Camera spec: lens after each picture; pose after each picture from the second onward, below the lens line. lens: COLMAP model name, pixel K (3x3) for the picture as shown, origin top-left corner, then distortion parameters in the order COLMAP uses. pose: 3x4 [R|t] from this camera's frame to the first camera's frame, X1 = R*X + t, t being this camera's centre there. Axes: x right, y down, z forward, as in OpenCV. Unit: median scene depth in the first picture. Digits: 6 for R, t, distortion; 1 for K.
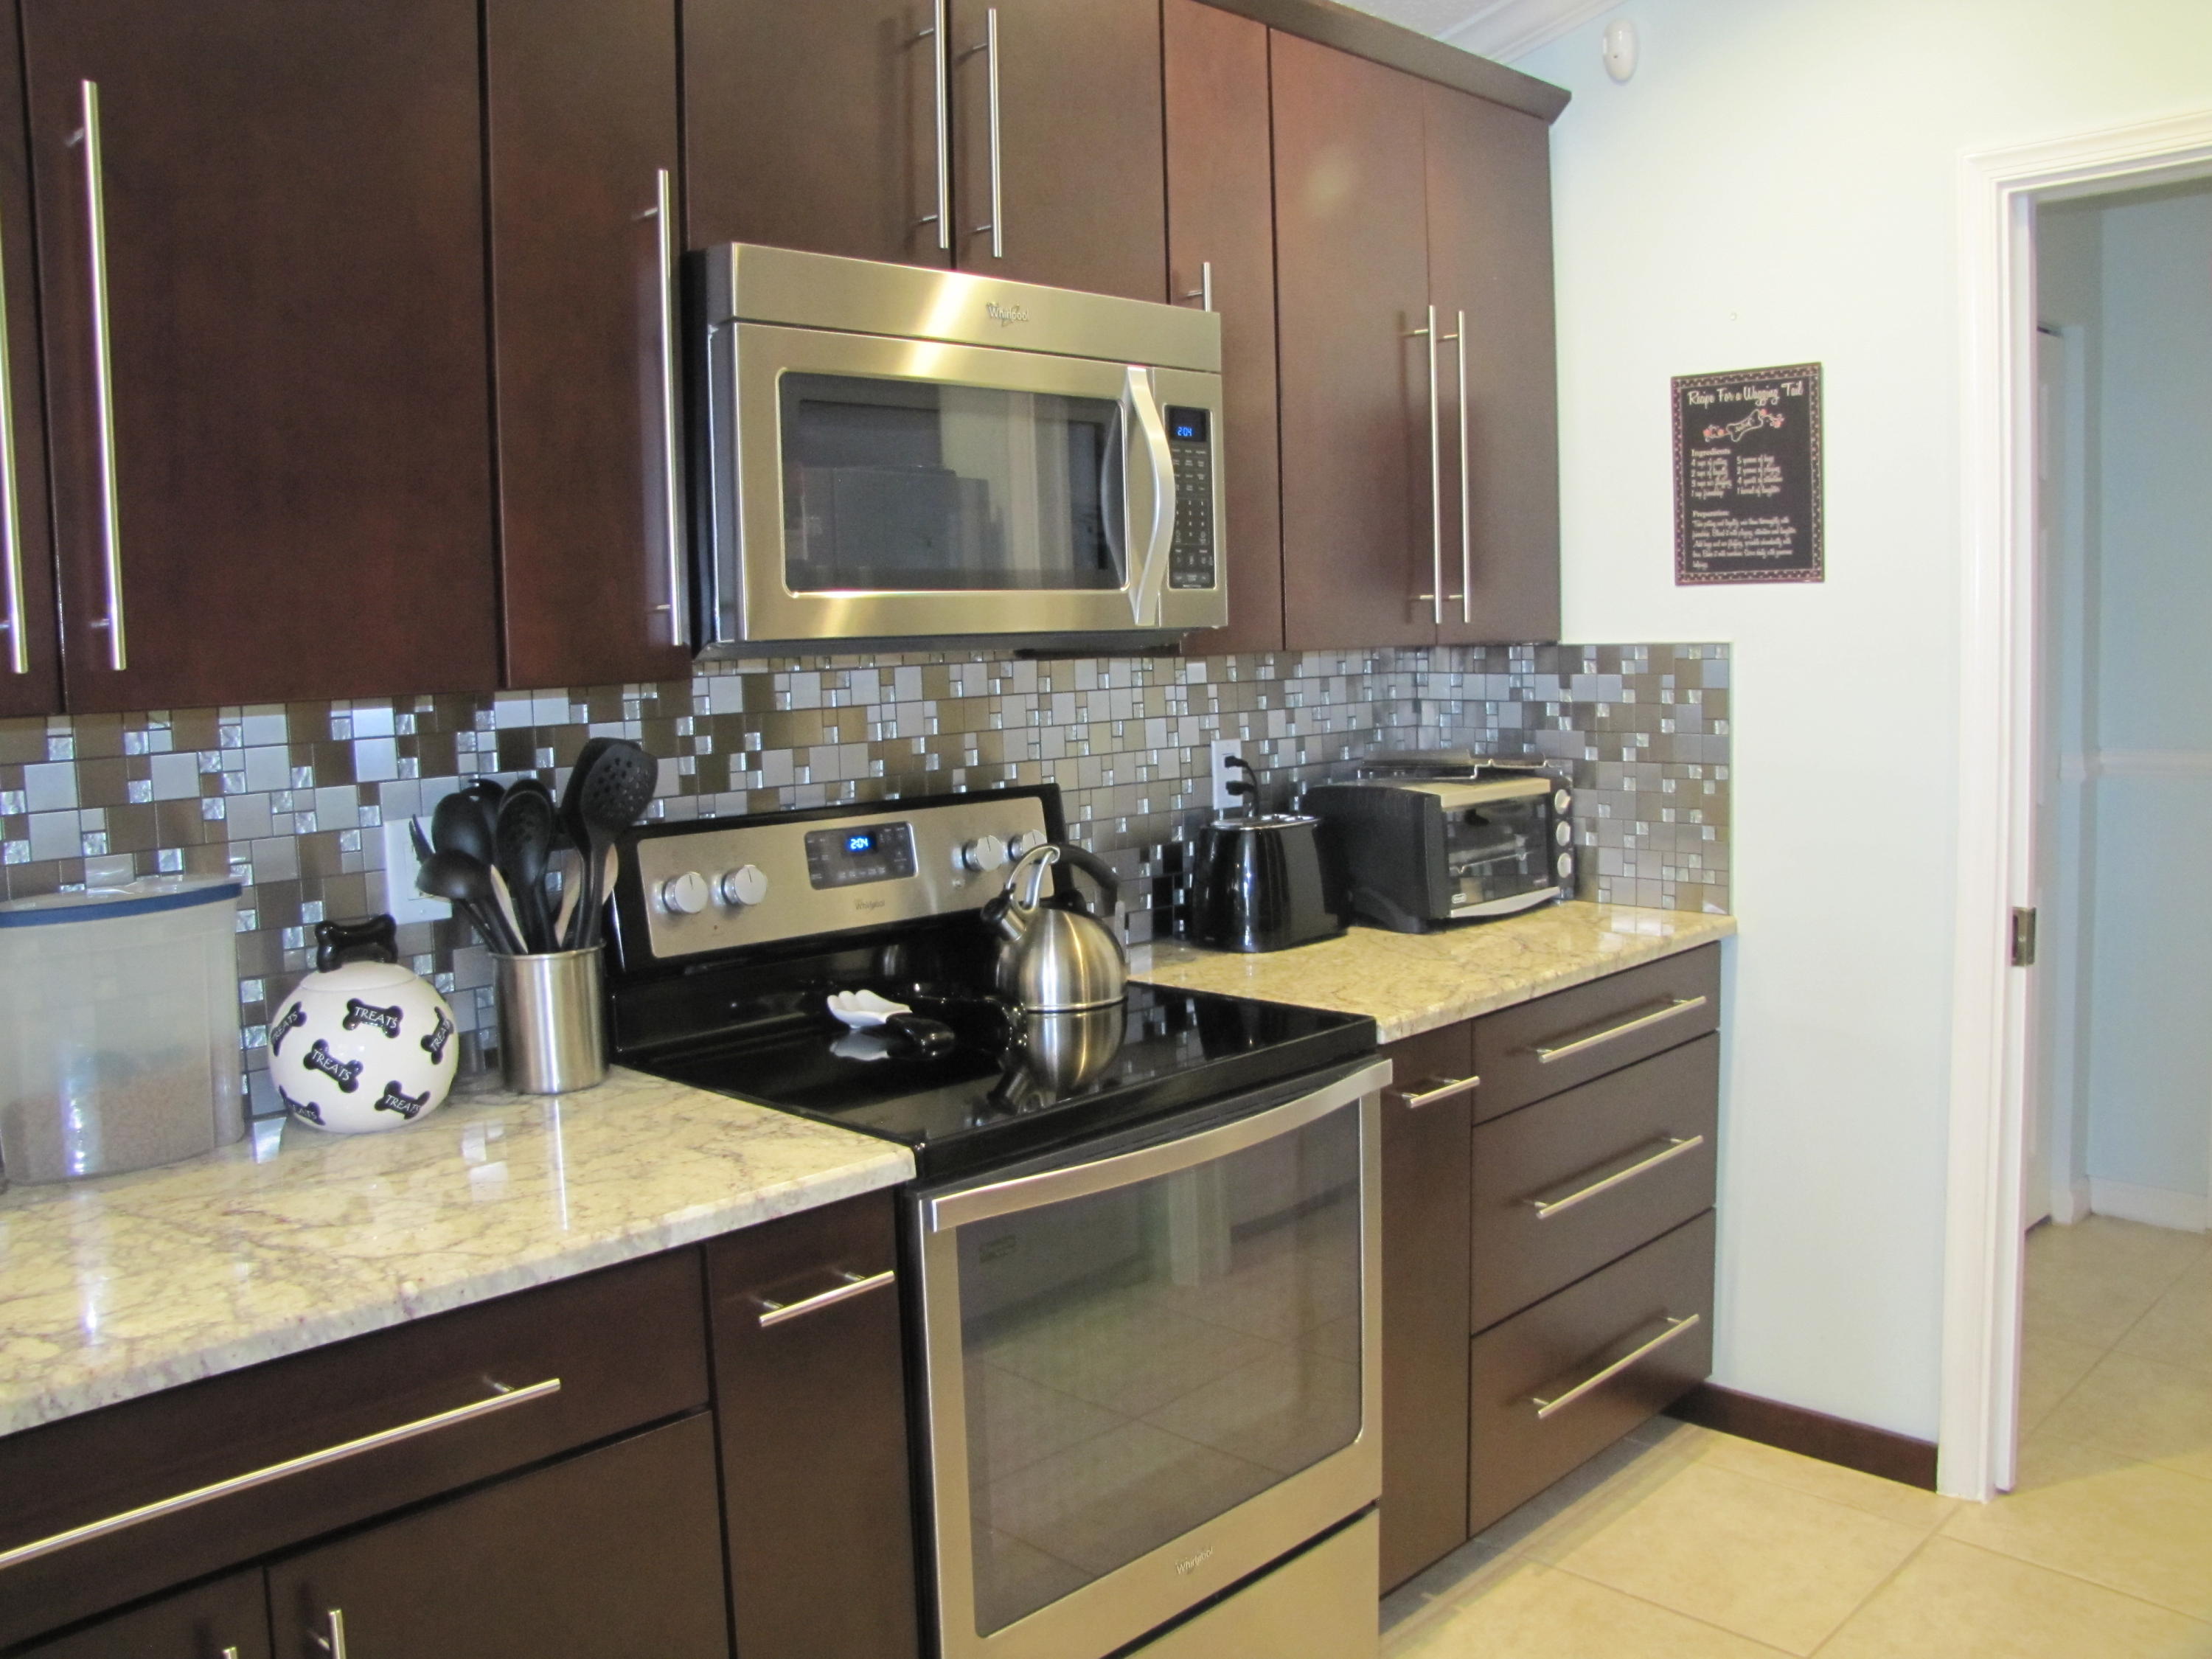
lens RADIAL K [[1854.0, 0, 1116.2], [0, 1854.0, 819.1], [0, 0, 1]] dist [-0.115256, 0.050101]
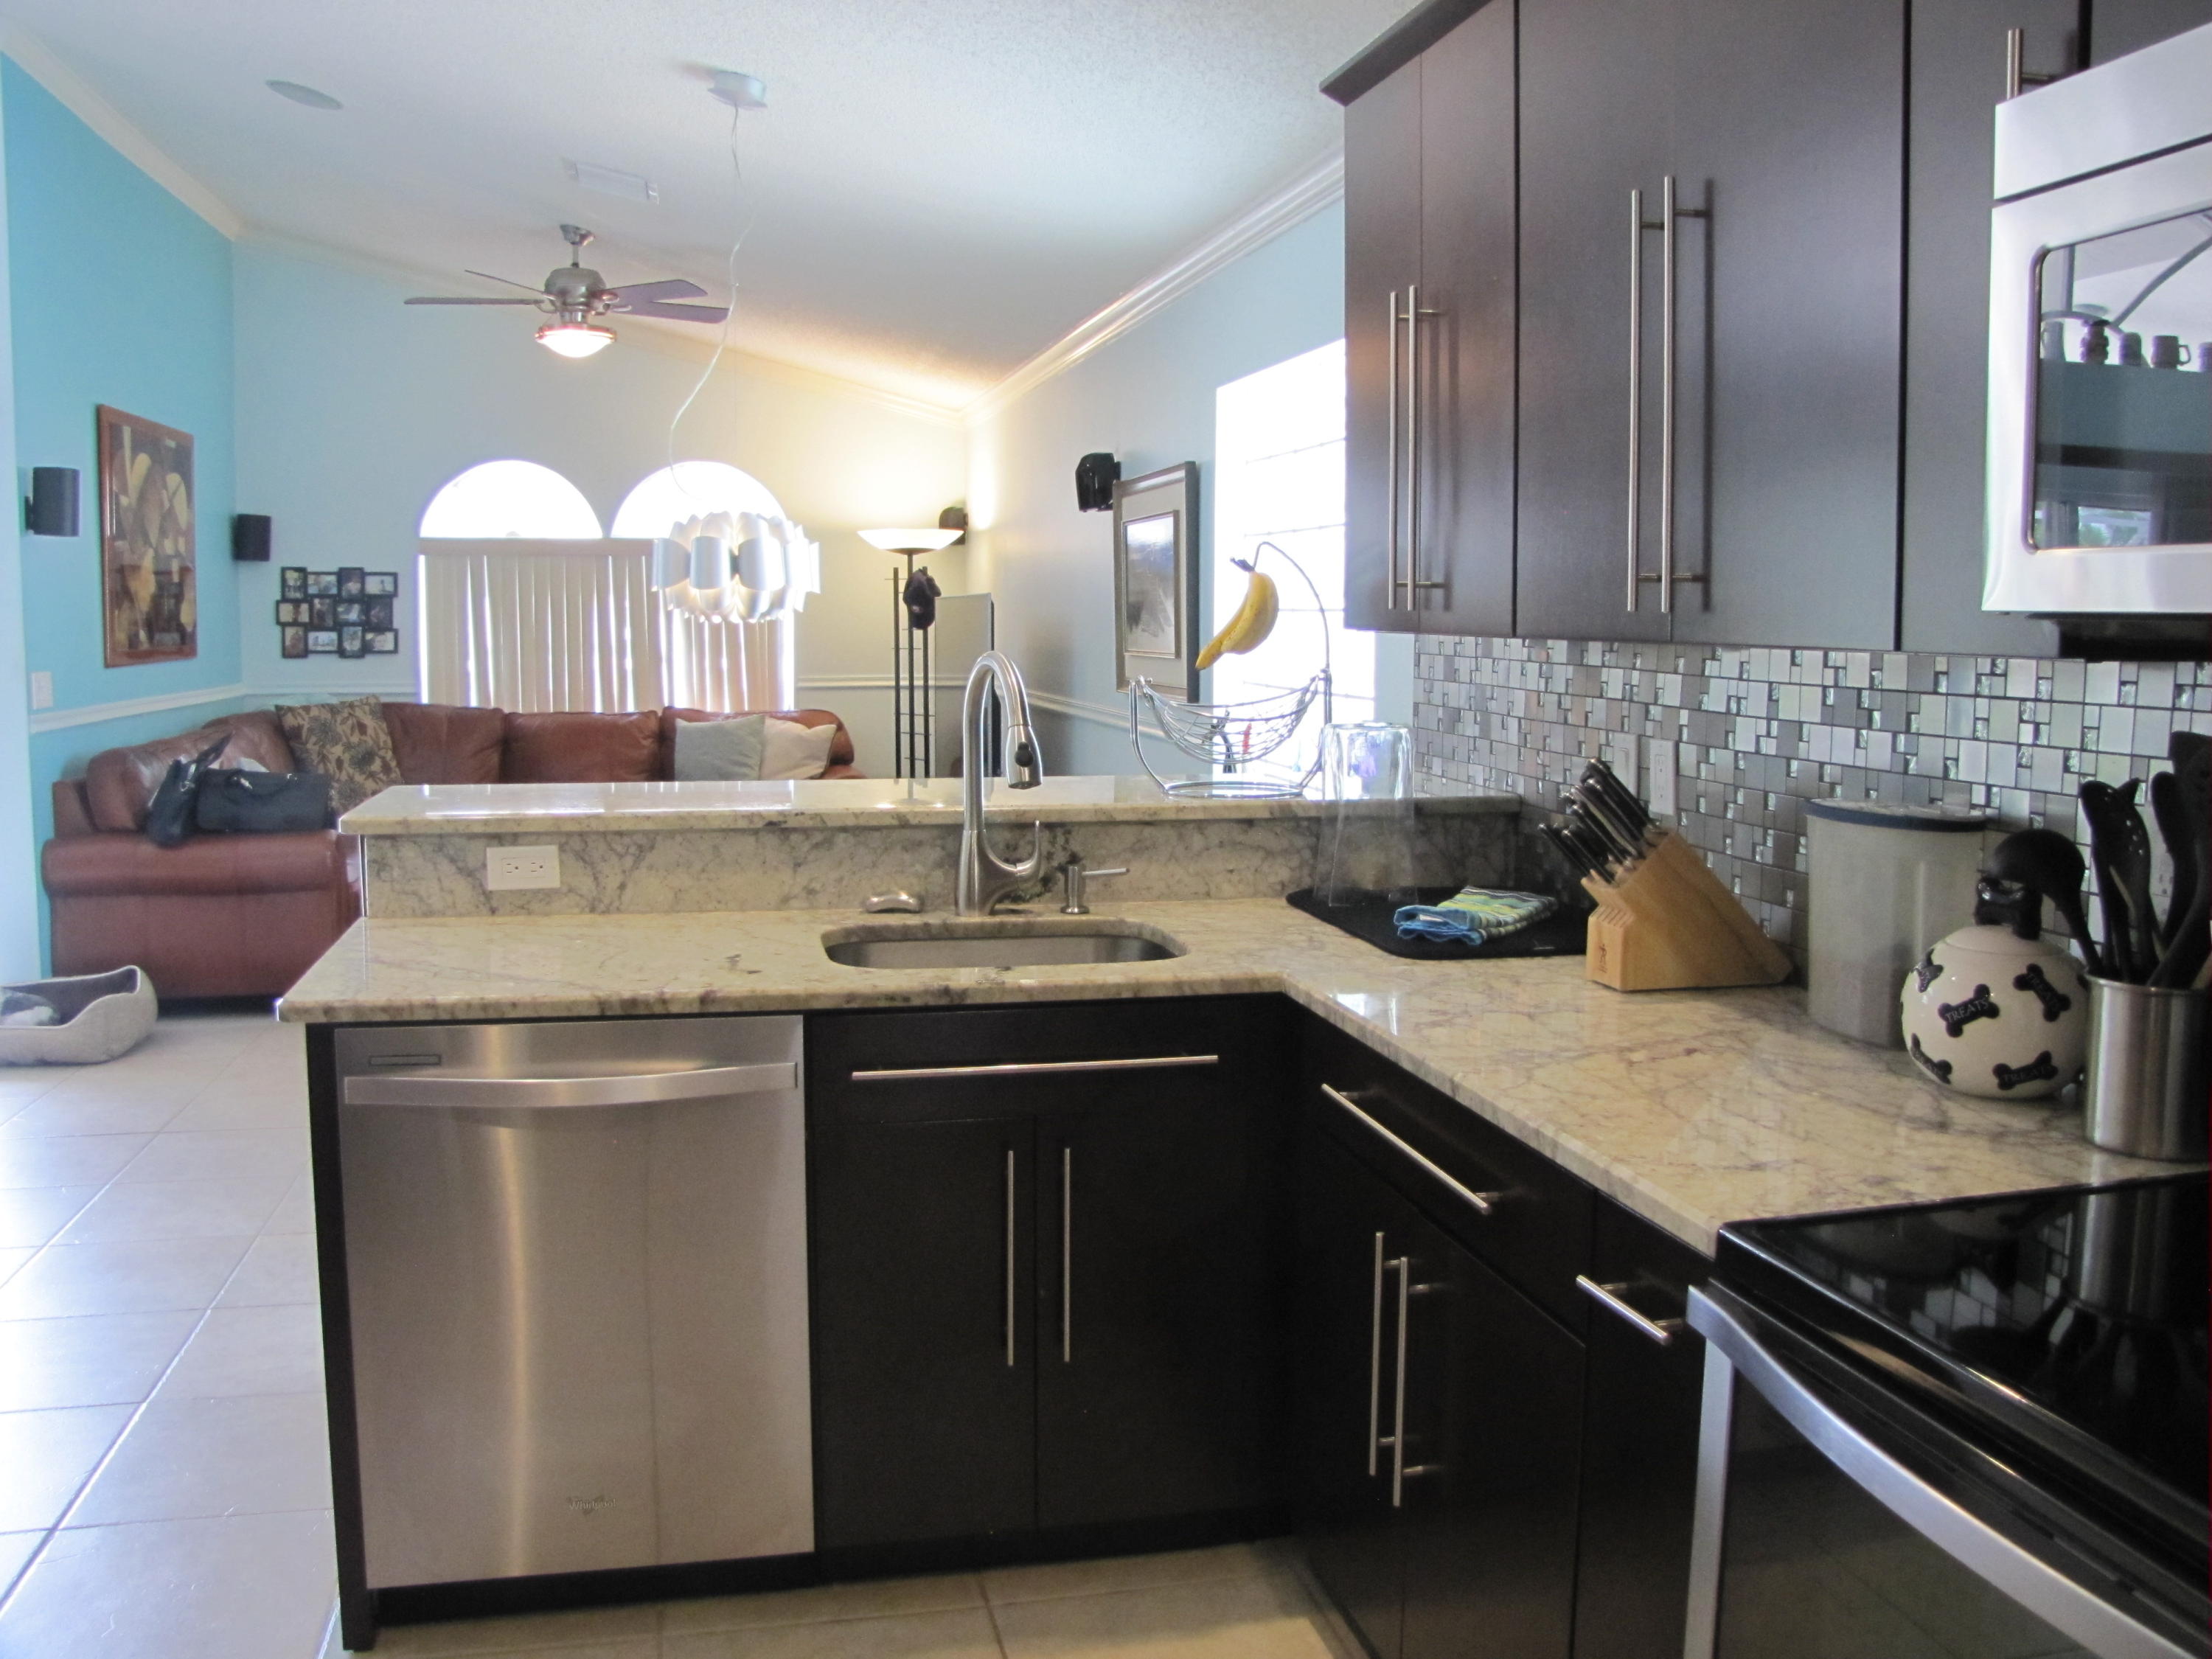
lens RADIAL K [[2052.5, 0, 1101.0], [0, 2052.5, 825.3], [0, 0, 1]] dist [-0.072520, 0.000000]
pose [[-0.548876, 0.121507, -0.827025, 0.765865], [-0.067995, 0.979610, 0.189052, -0.150041], [0.833134, 0.160000, -0.529423, 1.197743]]
